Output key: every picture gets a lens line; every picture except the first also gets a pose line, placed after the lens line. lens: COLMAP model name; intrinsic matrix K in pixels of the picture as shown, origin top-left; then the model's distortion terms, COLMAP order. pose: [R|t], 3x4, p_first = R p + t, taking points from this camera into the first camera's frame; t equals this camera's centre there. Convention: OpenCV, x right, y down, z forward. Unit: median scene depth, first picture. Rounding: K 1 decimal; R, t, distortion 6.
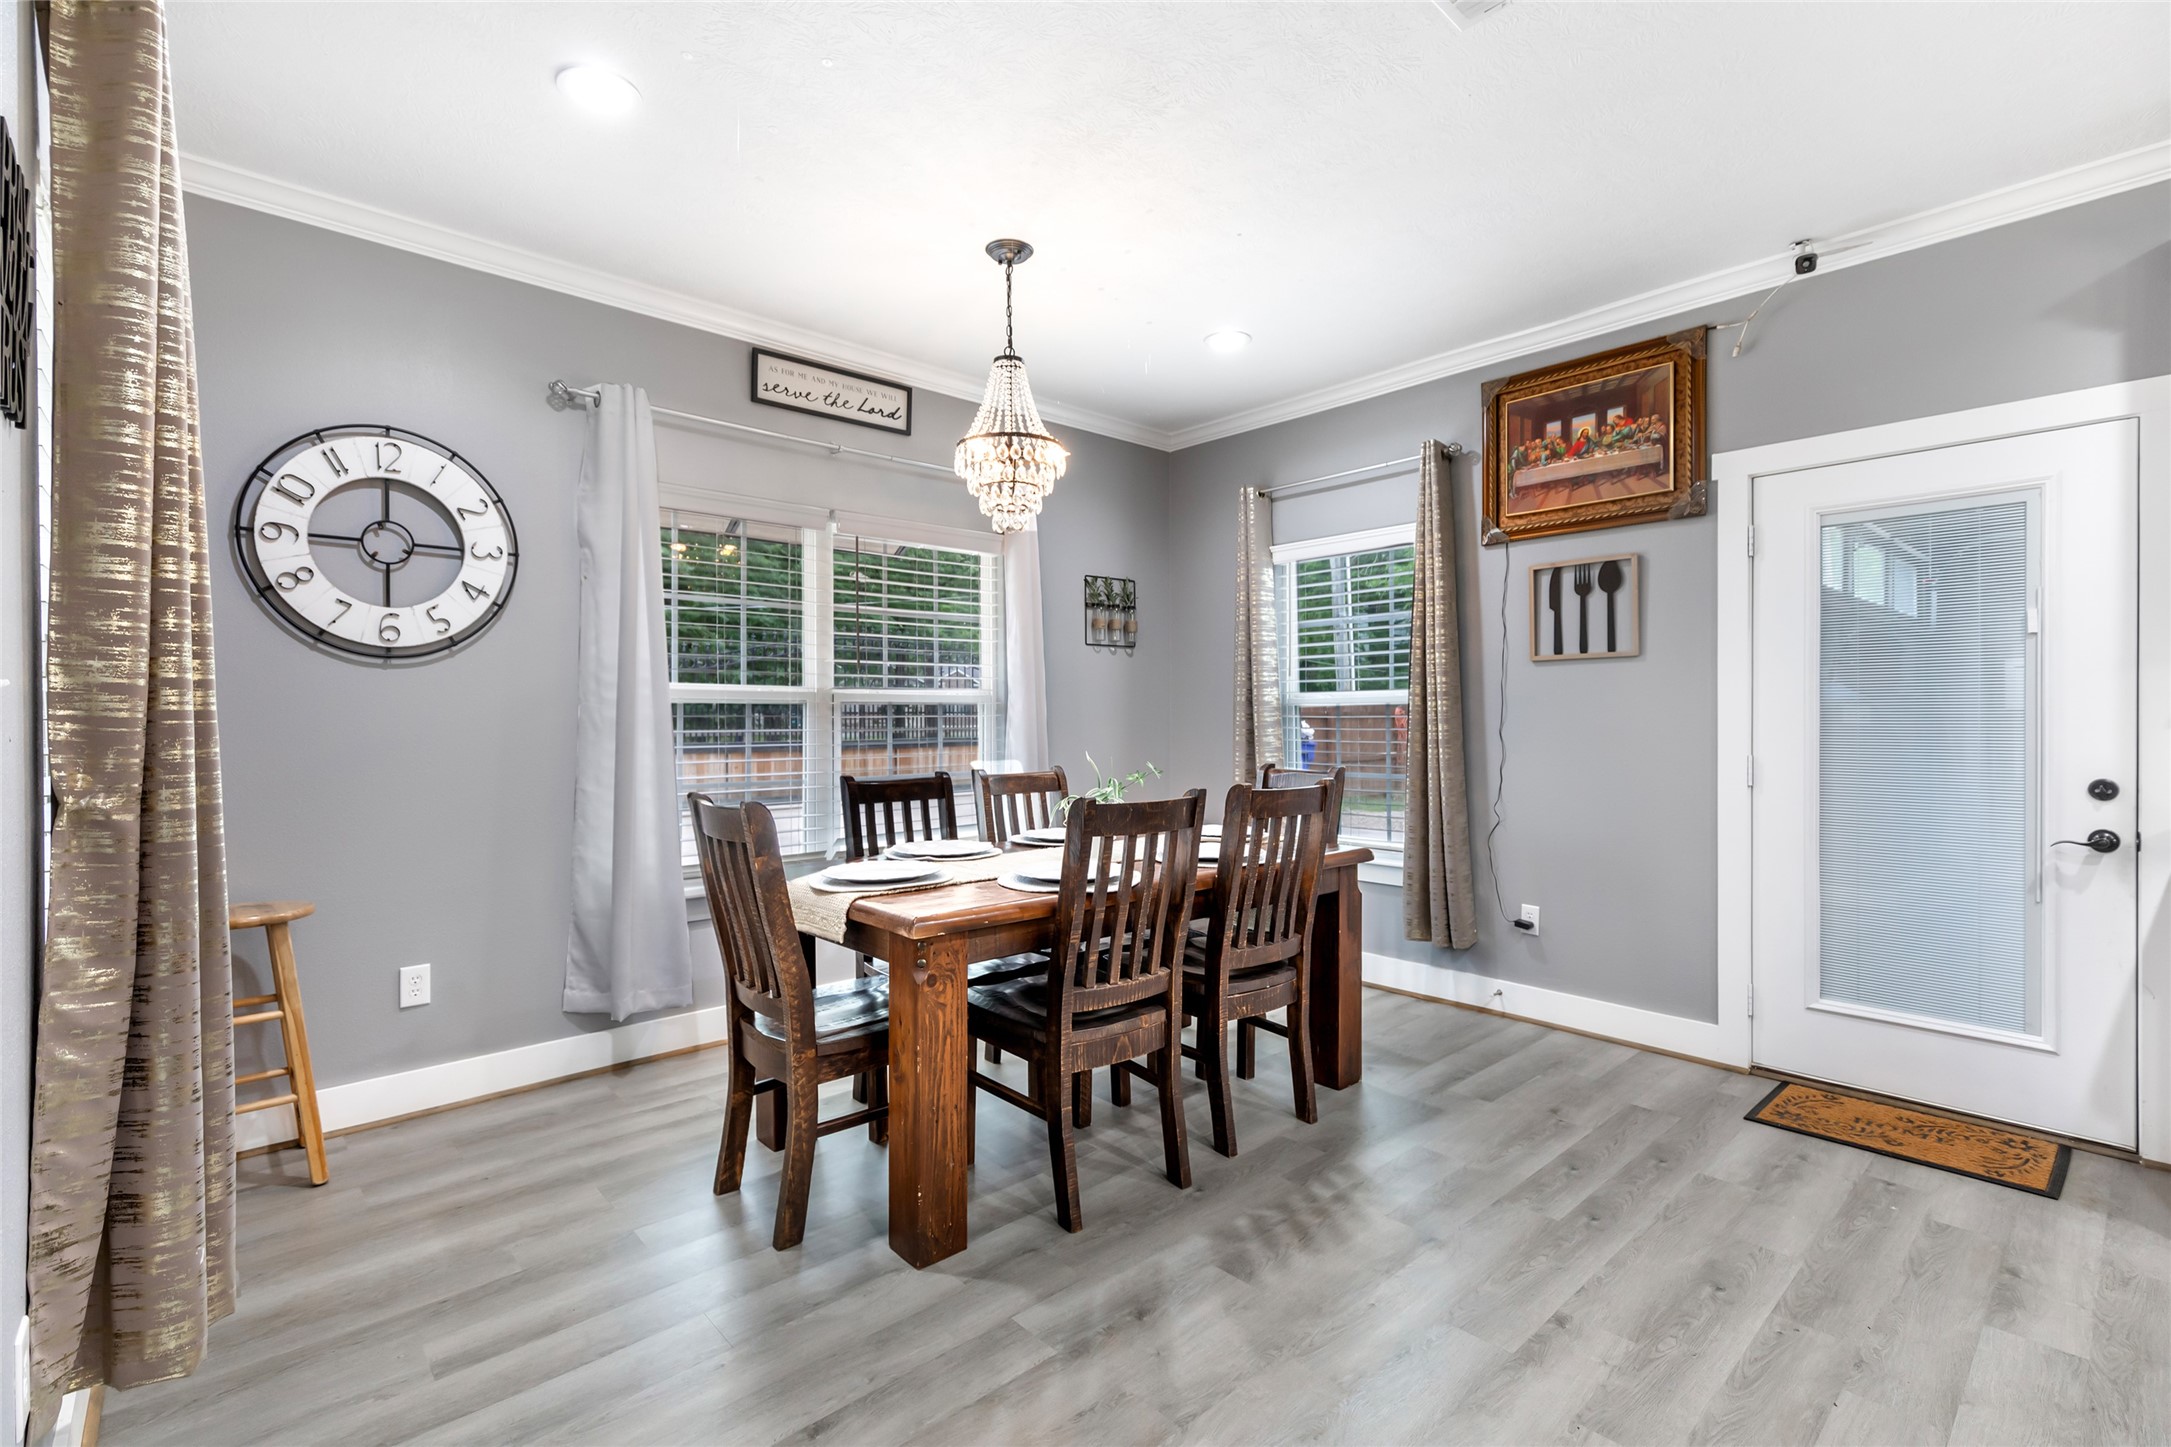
lens RADIAL K [[975.2, 0, 1085.5], [0, 975.2, 723.5], [0, 0, 1]] dist [-0.003805, -0.000711]
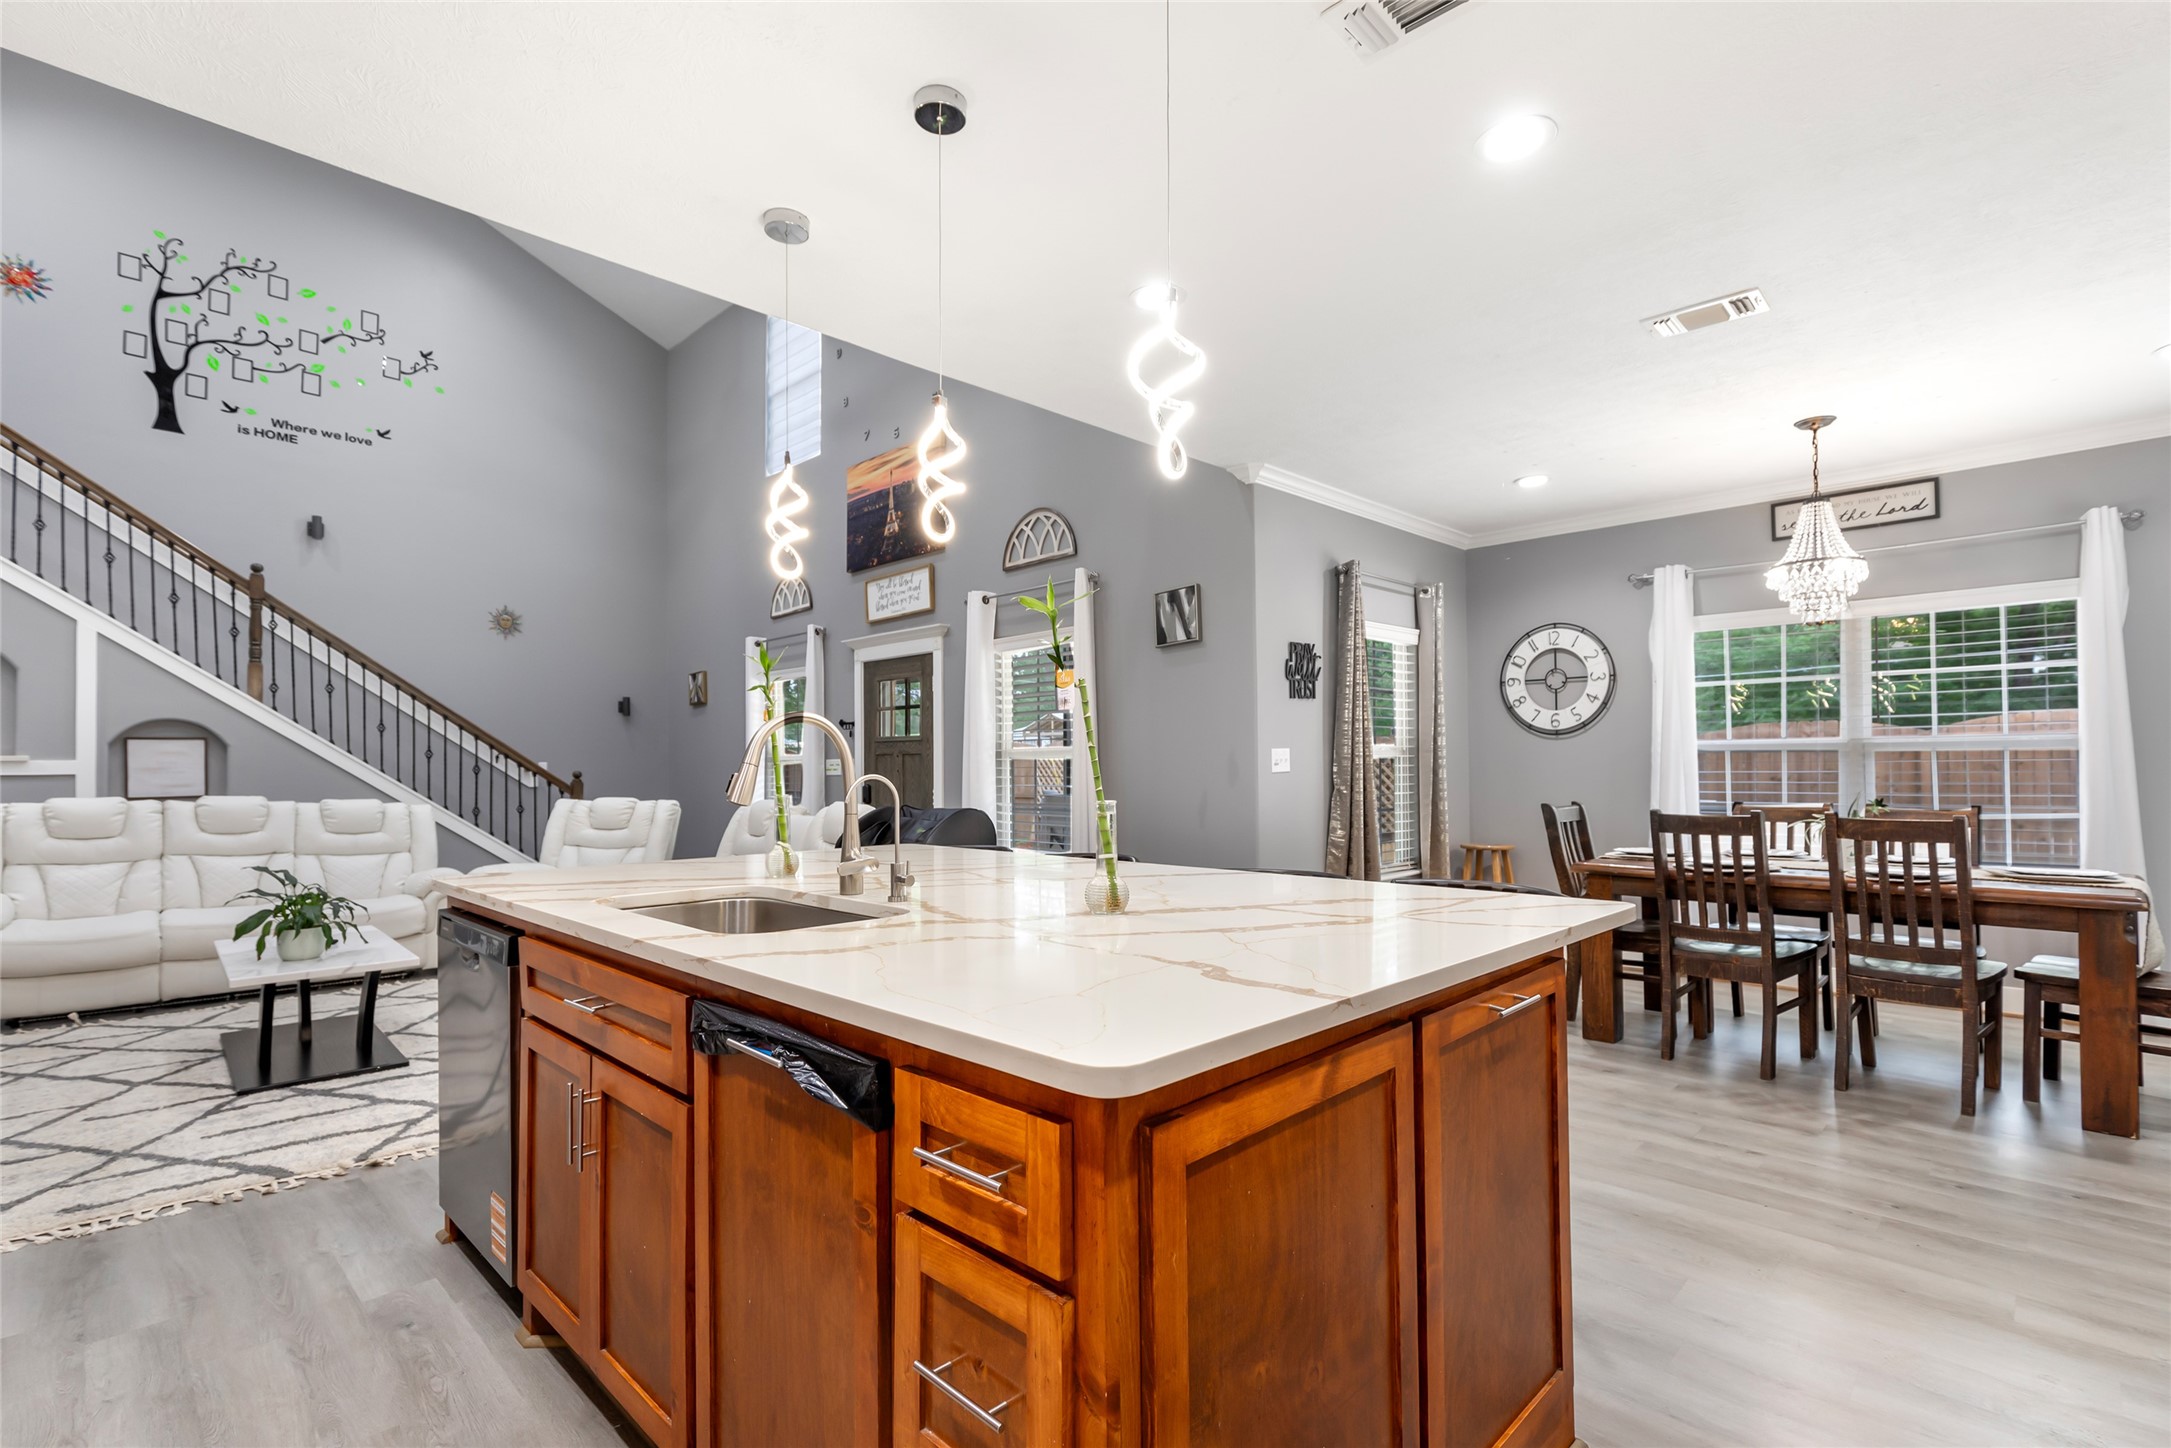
lens RADIAL K [[1012.6, 0, 1085.3], [0, 1012.6, 754.9], [0, 0, 1]] dist [0.002047, -0.000109]
pose [[0.045309, -0.009108, -0.998931, 1.534871], [0.002482, 0.999956, -0.009005, -0.008835], [0.998970, -0.002071, 0.045330, -0.106930]]
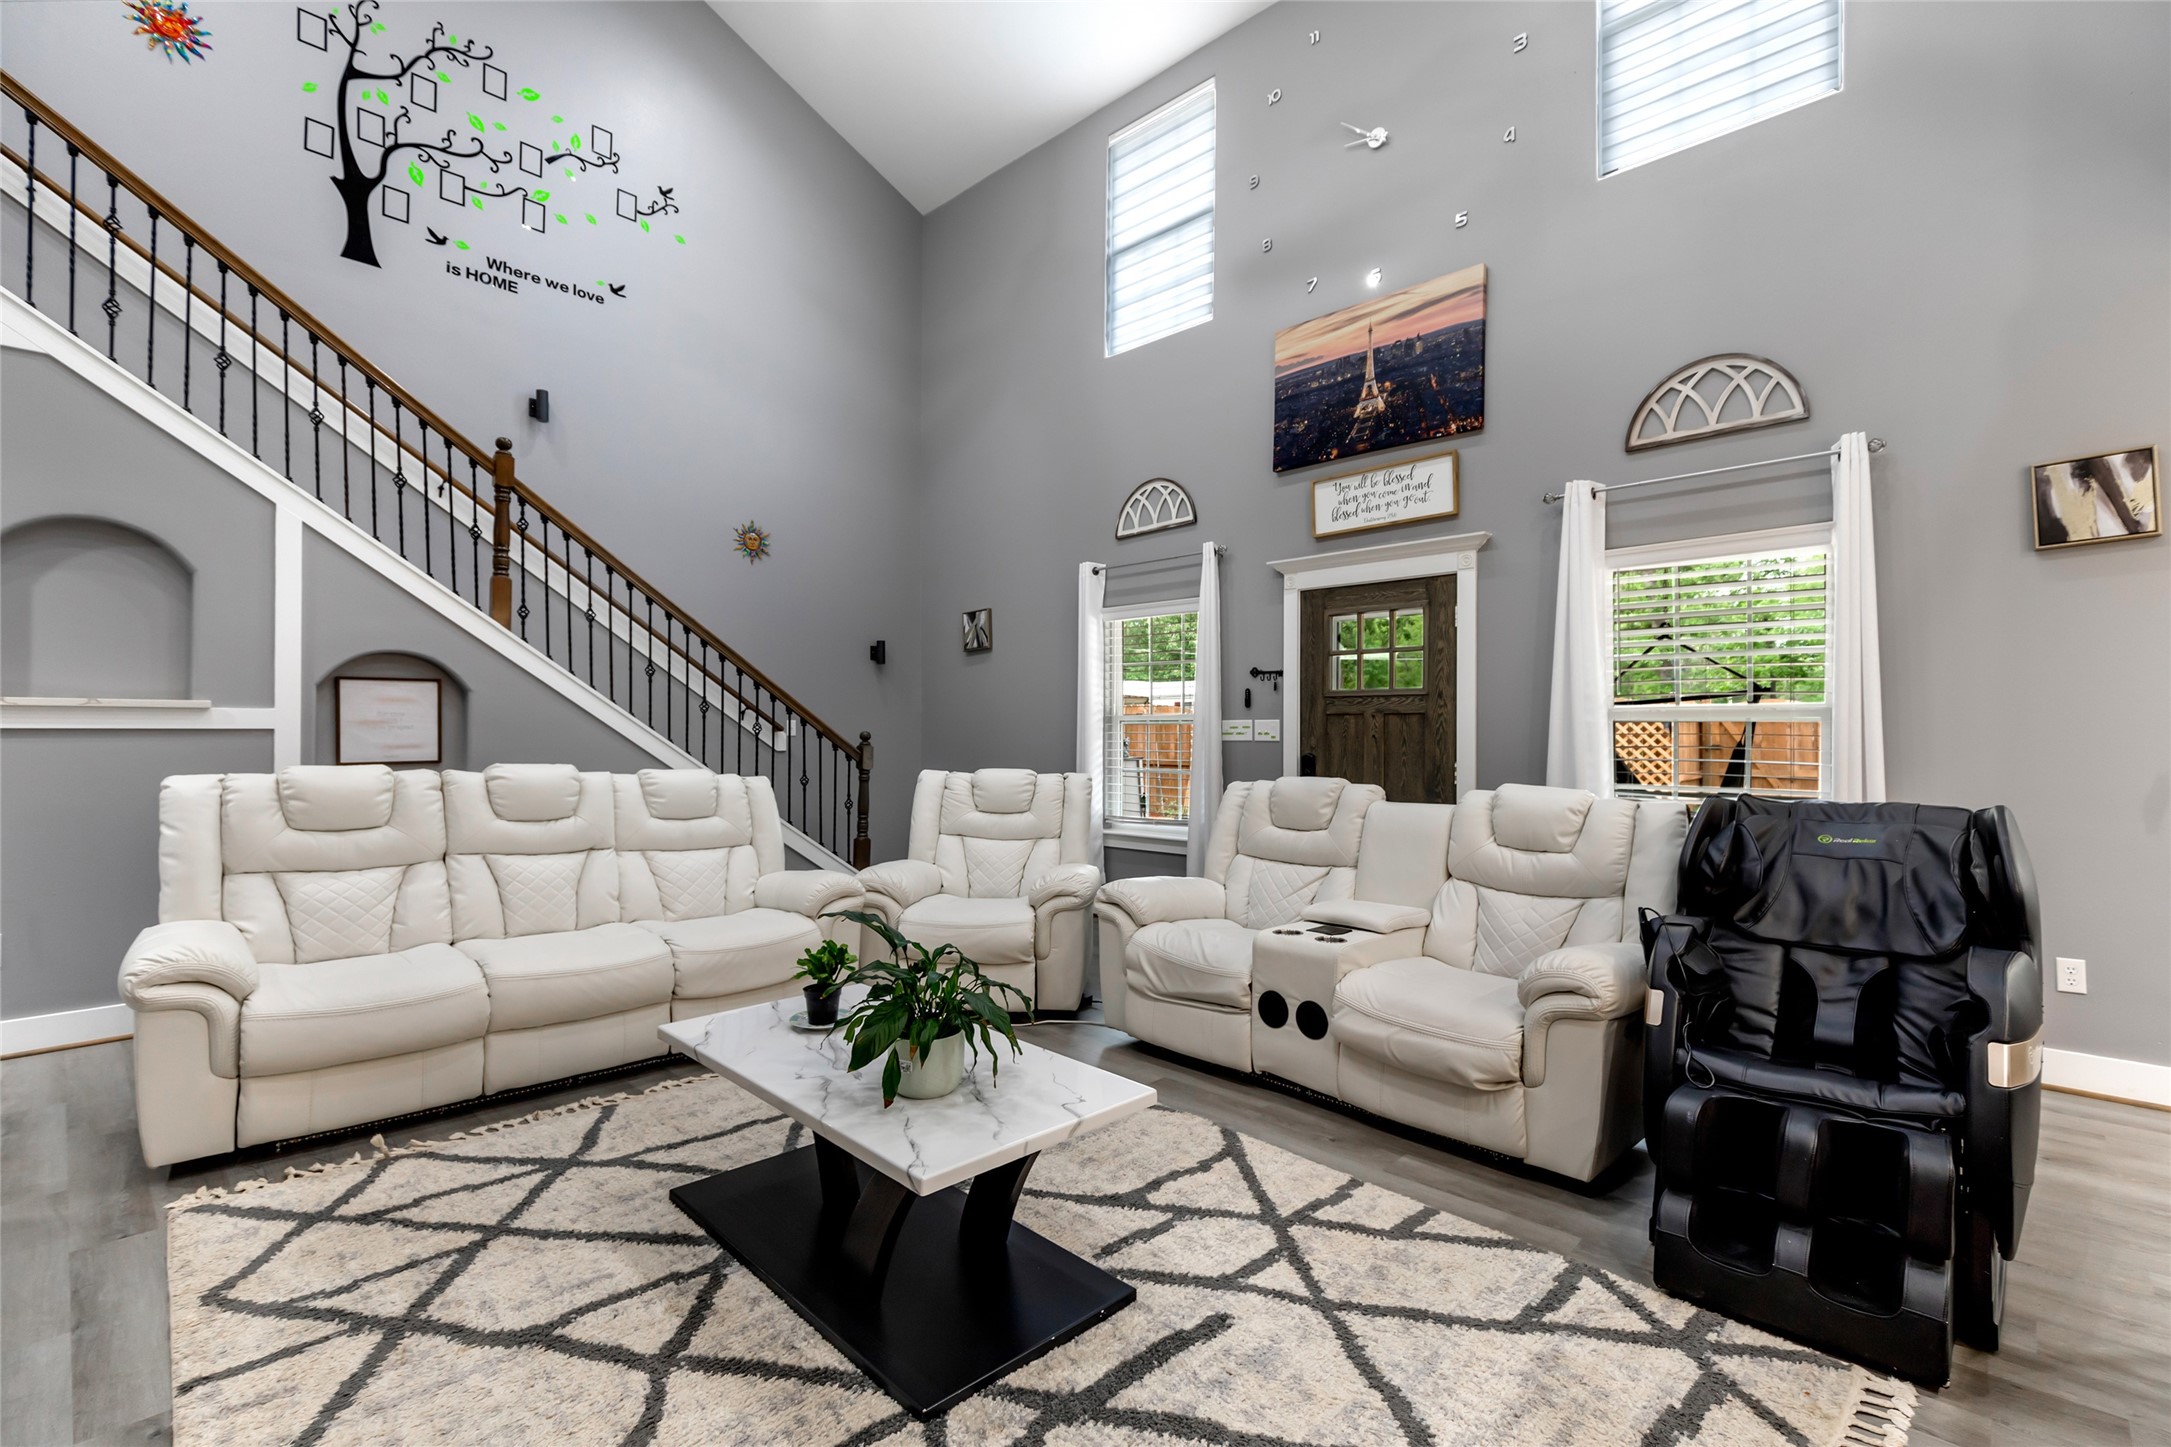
lens RADIAL K [[979.8, 0, 1086.6], [0, 979.8, 731.0], [0, 0, 1]] dist [0.002533, 0.000160]
pose [[0.063987, 0.000320, -0.997951, 0.680505], [-0.008389, 0.999965, -0.000217, 0.003028], [0.997915, 0.008385, 0.063988, -1.194274]]
